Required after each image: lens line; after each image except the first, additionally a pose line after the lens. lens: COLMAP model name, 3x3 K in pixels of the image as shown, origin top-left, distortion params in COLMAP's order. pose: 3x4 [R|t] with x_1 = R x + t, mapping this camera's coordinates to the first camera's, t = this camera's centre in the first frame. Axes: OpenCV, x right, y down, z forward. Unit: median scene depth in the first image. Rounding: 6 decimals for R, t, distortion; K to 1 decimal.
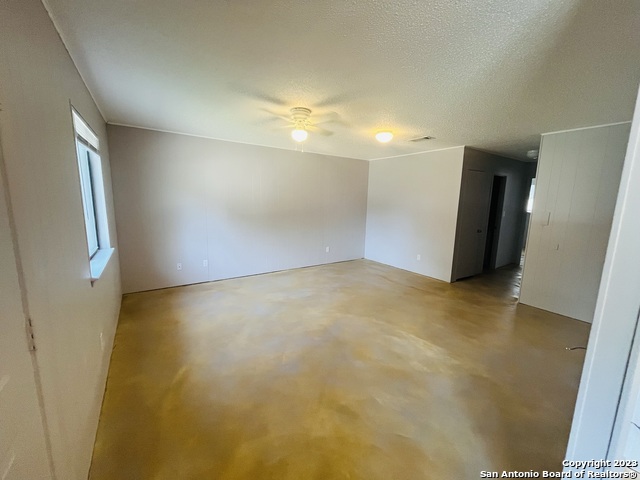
lens RADIAL K [[257.0, 0, 318.6], [0, 257.0, 237.3], [0, 0, 1]] dist [-0.006034, -0.000891]
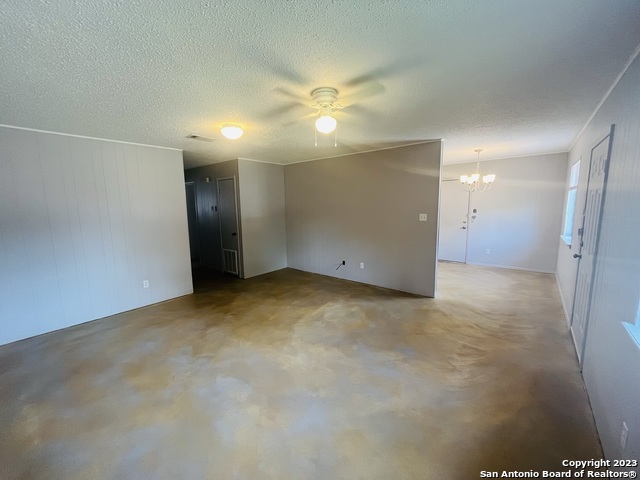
lens RADIAL K [[257.0, 0, 320.5], [0, 257.0, 238.0], [0, 0, 1]] dist [-0.006034, -0.000891]
pose [[-0.282585, -0.145160, 0.948195, -0.649441], [0.153852, 0.968828, 0.194170, -0.173846], [-0.946824, 0.200751, -0.251443, 0.989685]]
